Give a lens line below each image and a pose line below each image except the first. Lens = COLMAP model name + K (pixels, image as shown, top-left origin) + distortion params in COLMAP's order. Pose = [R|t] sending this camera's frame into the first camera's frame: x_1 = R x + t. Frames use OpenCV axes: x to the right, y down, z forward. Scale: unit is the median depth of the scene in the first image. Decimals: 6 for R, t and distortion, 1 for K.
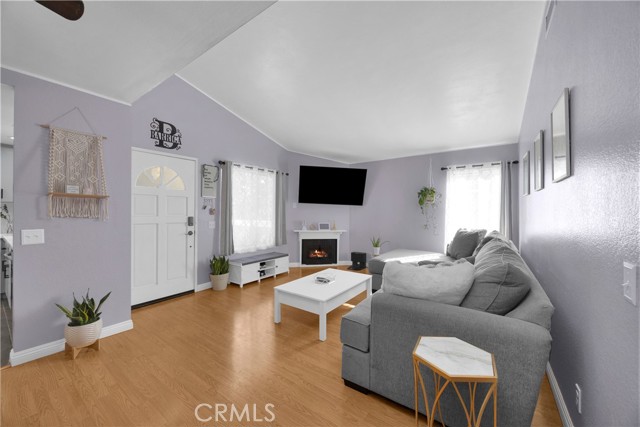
lens RADIAL K [[243.1, 0, 320.0], [0, 243.1, 213.5], [0, 0, 1]] dist [-0.000220, 0.000210]
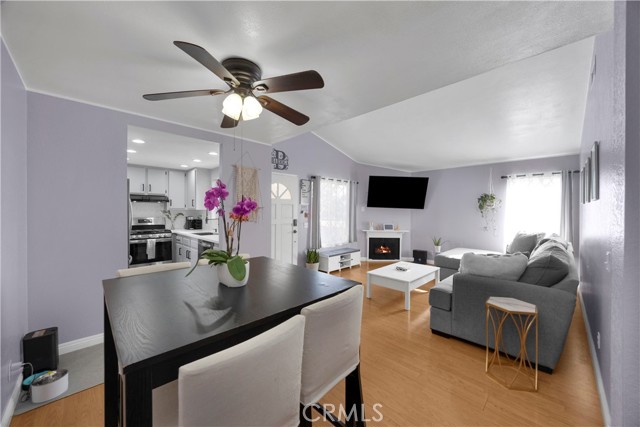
lens RADIAL K [[243.1, 0, 320.0], [0, 243.1, 213.5], [0, 0, 1]] dist [-0.000220, 0.000210]
pose [[0.985539, 0.003172, -0.169419, -0.147462], [-0.002137, 0.999978, 0.006291, -0.024407], [0.169436, -0.005838, 0.985524, -0.271196]]
